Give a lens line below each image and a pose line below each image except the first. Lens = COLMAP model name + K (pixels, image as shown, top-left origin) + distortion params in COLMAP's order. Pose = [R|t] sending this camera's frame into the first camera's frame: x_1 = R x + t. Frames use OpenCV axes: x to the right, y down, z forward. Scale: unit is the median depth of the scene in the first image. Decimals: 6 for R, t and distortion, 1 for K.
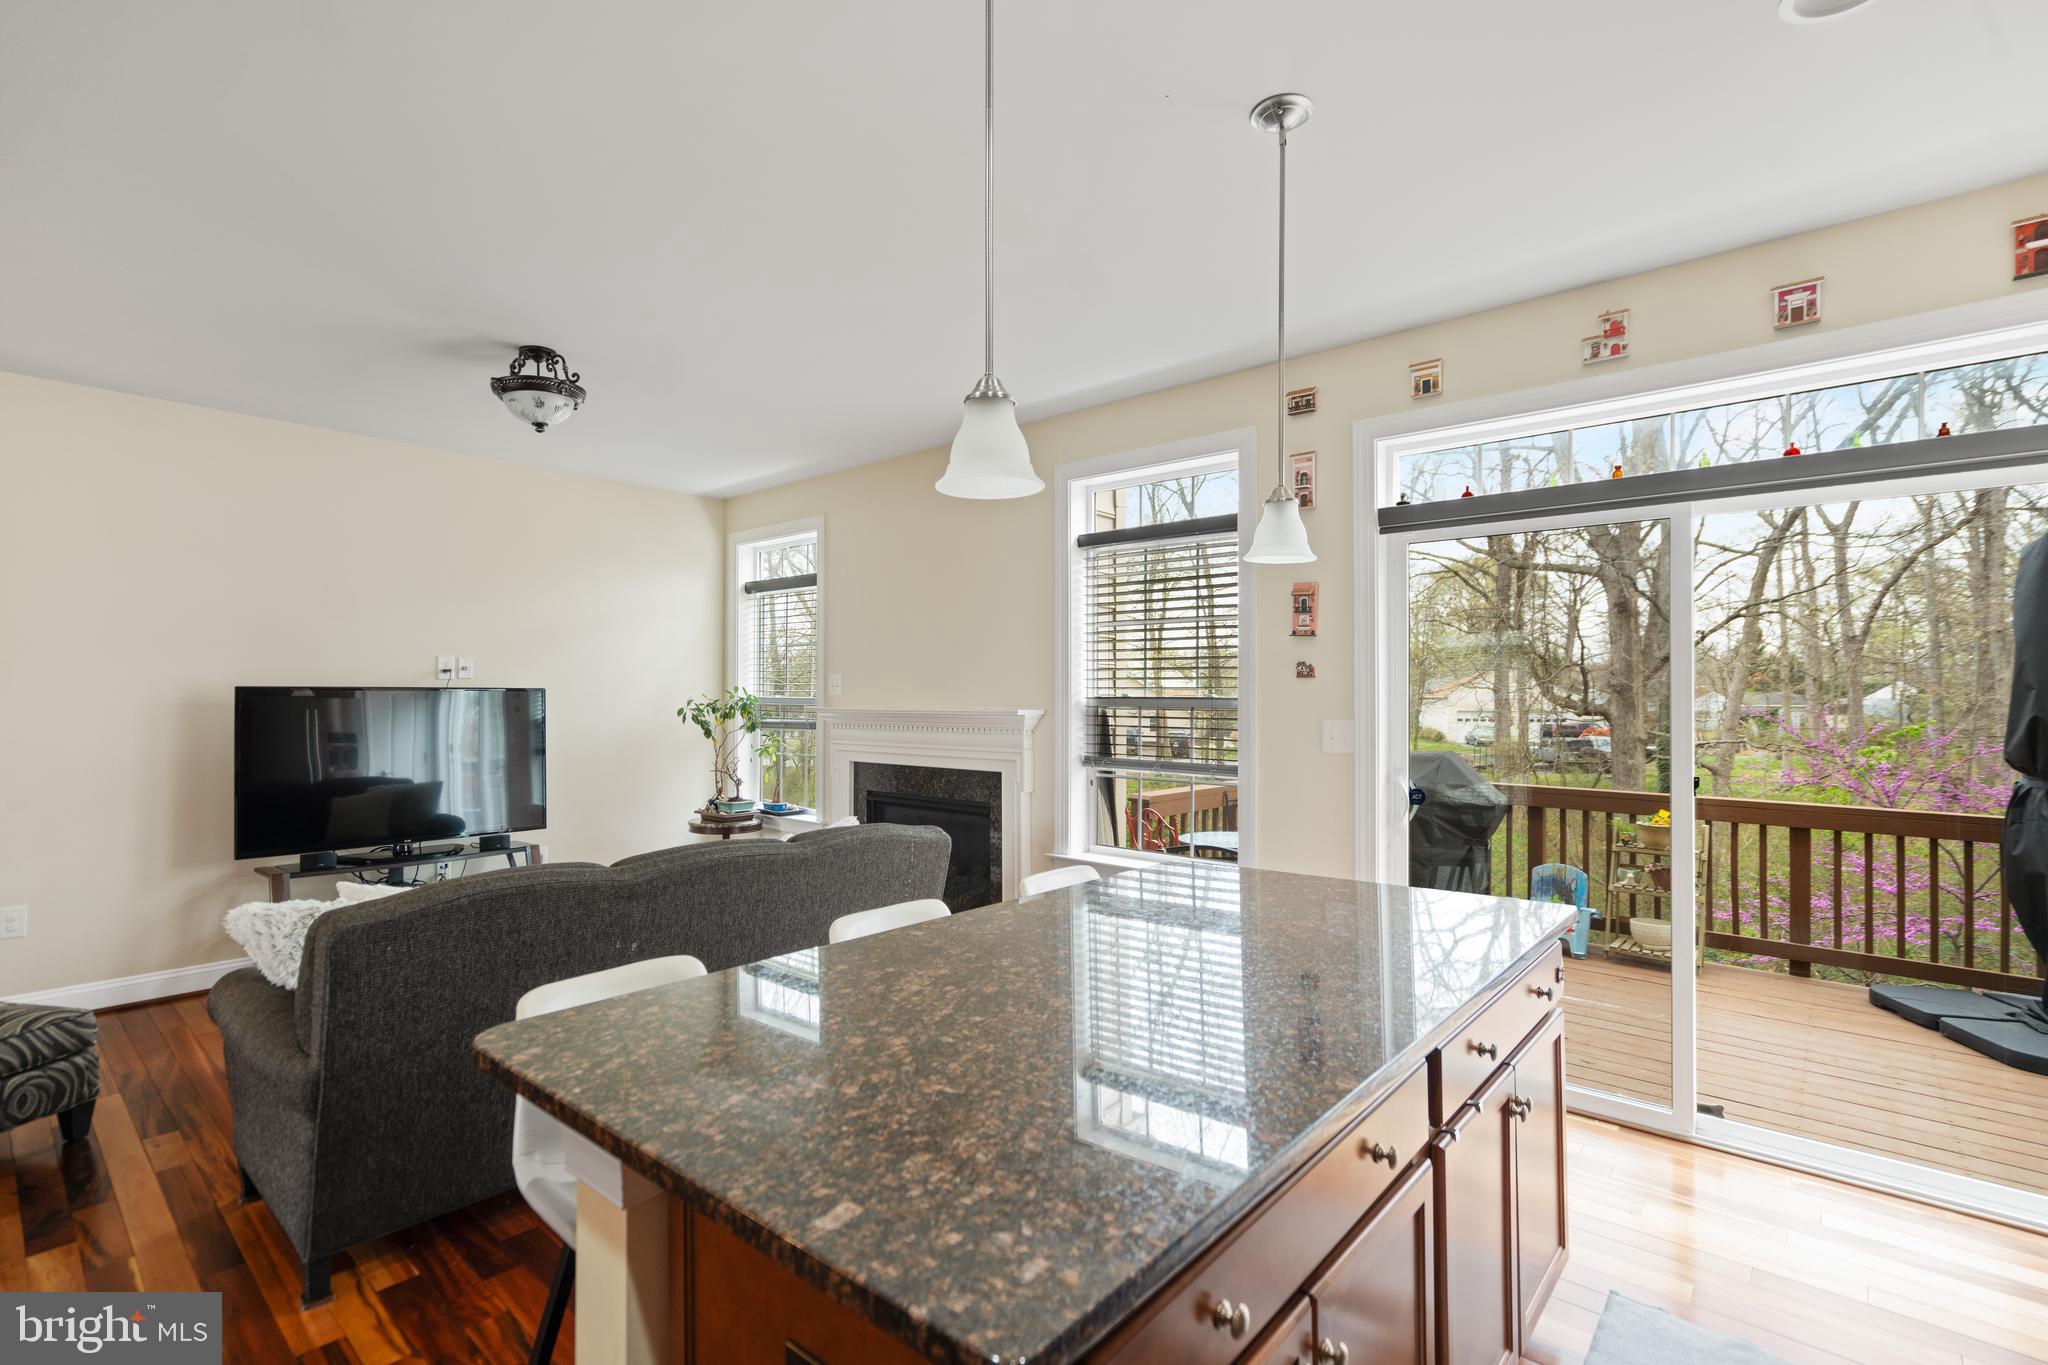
lens RADIAL K [[934.3, 0, 1014.1], [0, 934.3, 688.2], [0, 0, 1]] dist [0.005175, -0.000453]
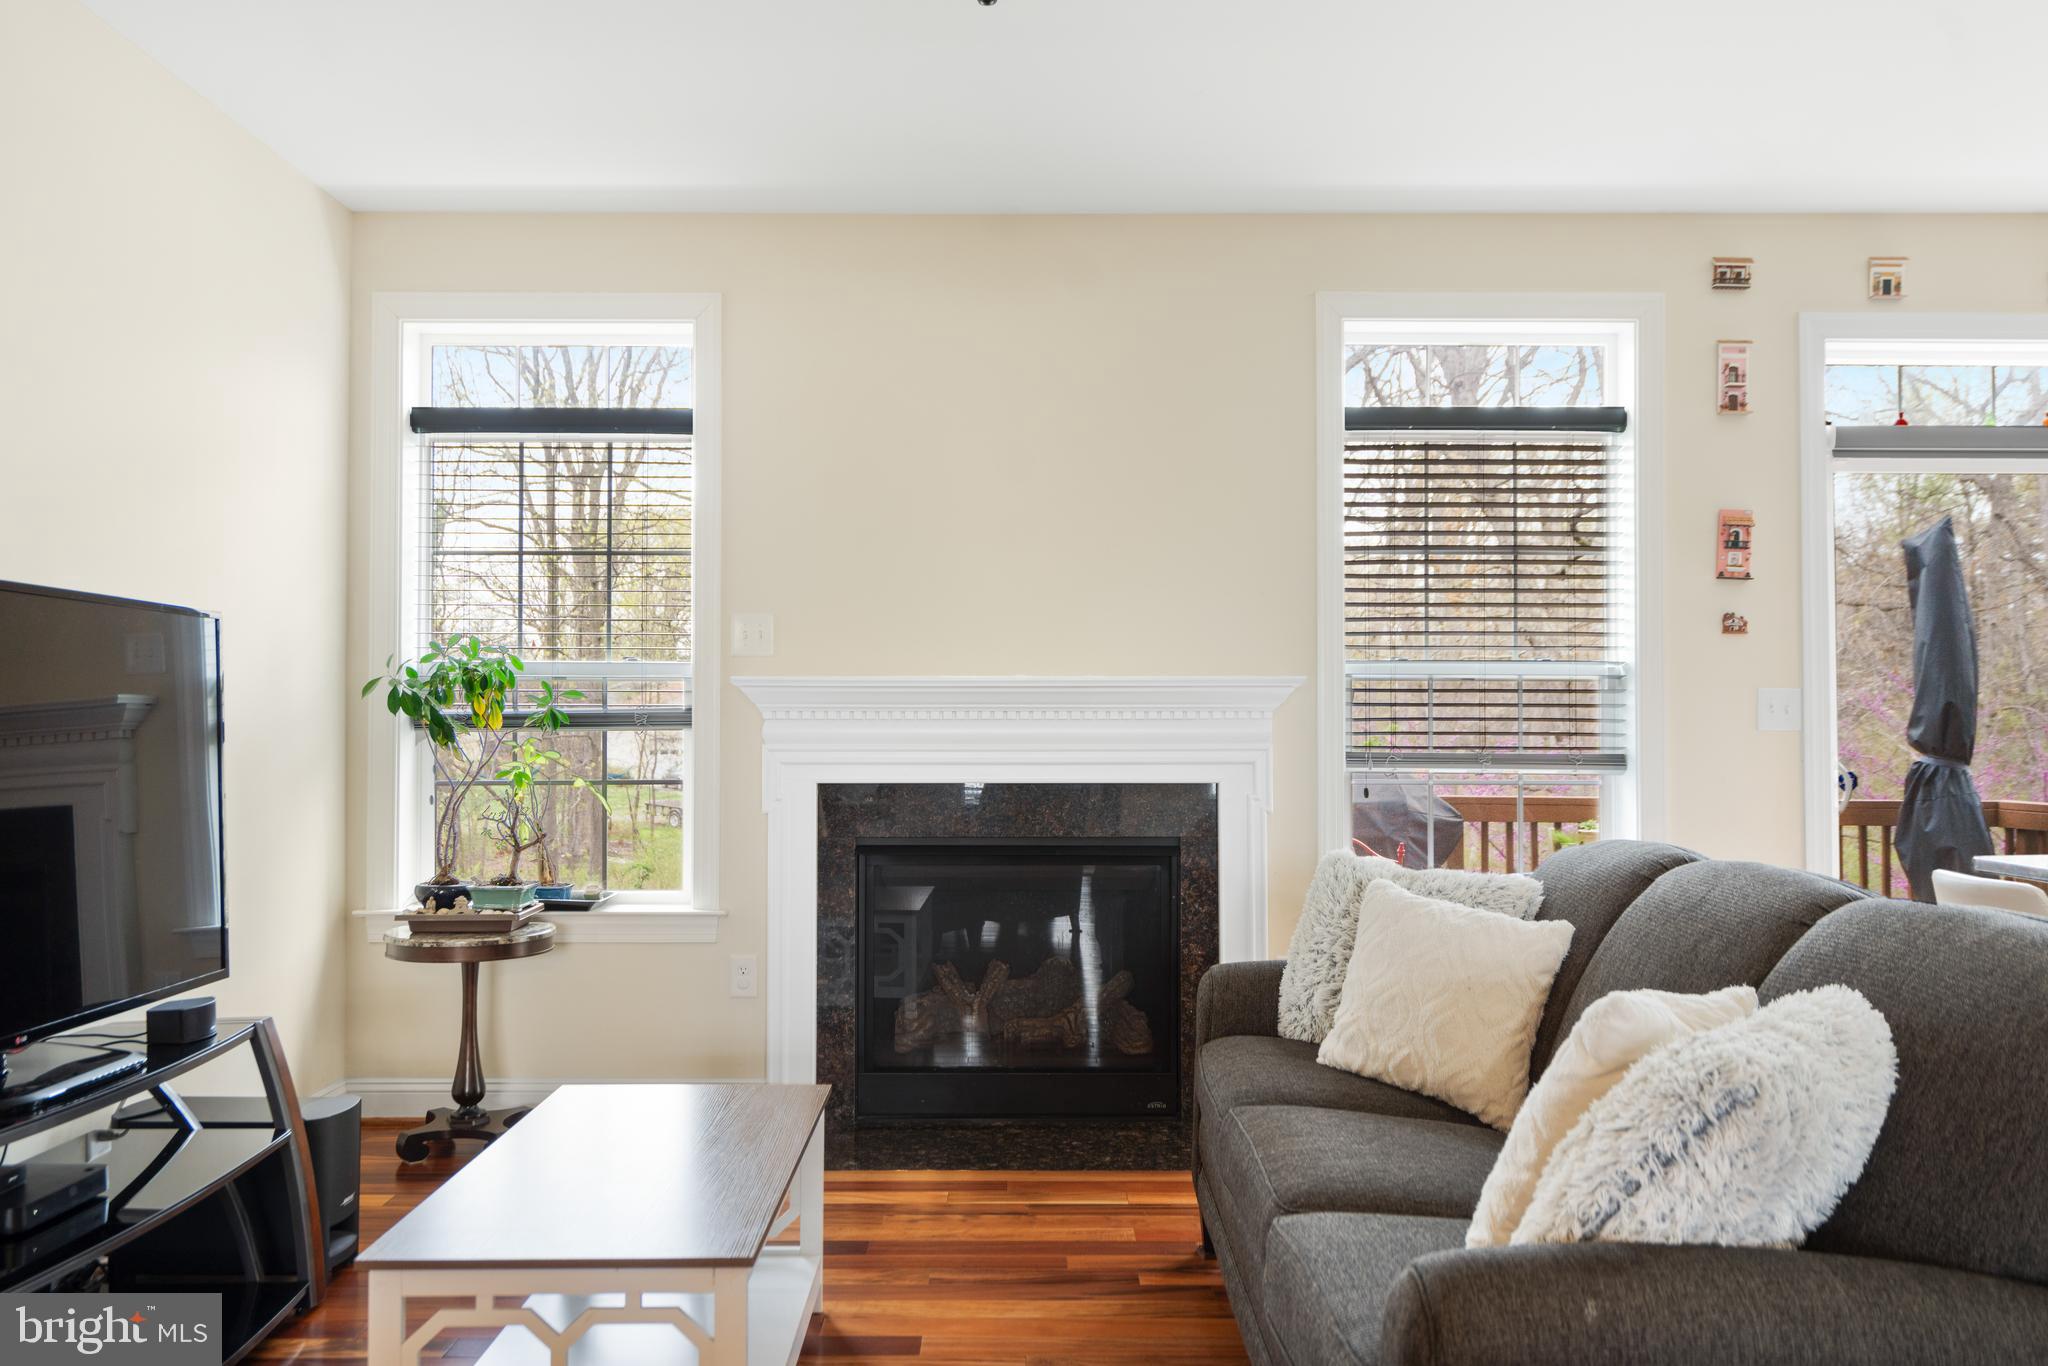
lens RADIAL K [[1555.5, 0, 979.2], [0, 1555.5, 686.3], [0, 0, 1]] dist [0.011132, -0.013377]
pose [[0.760822, 0.011303, 0.648862, -0.663218], [-0.006596, 0.999931, -0.009684, 0.032157], [-0.648927, 0.003088, 0.760844, 0.290390]]
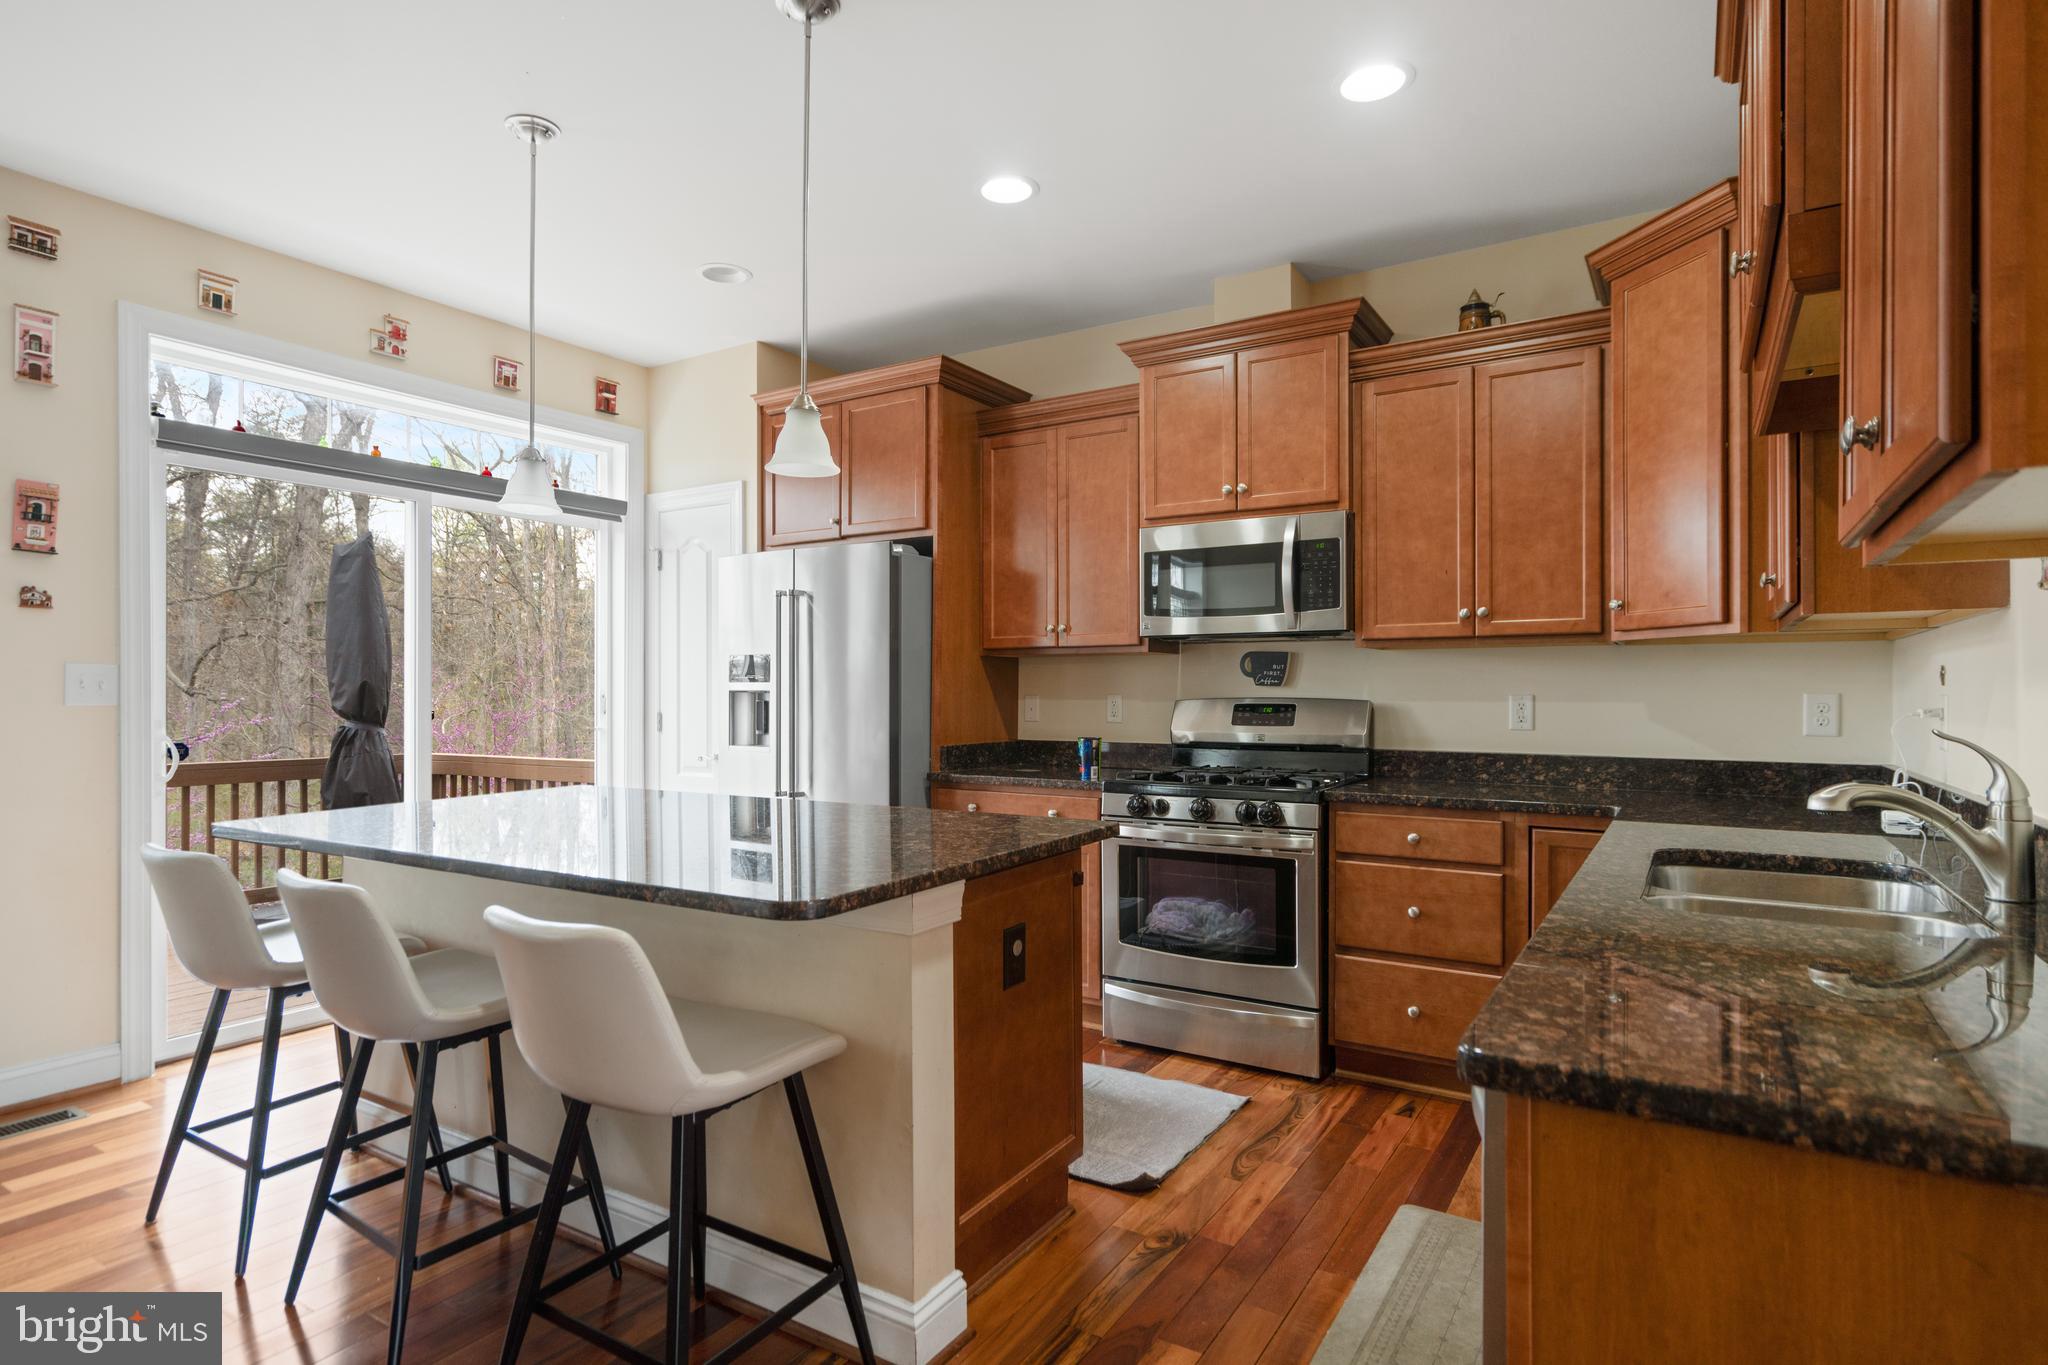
lens RADIAL K [[1094.7, 0, 1007.3], [0, 1094.7, 692.5], [0, 0, 1]] dist [-0.004328, 0.007259]
pose [[-0.134862, -0.003104, 0.990859, -0.450396], [-0.014428, 0.999895, 0.001168, 0.029877], [-0.990759, -0.014138, -0.134893, 0.230436]]
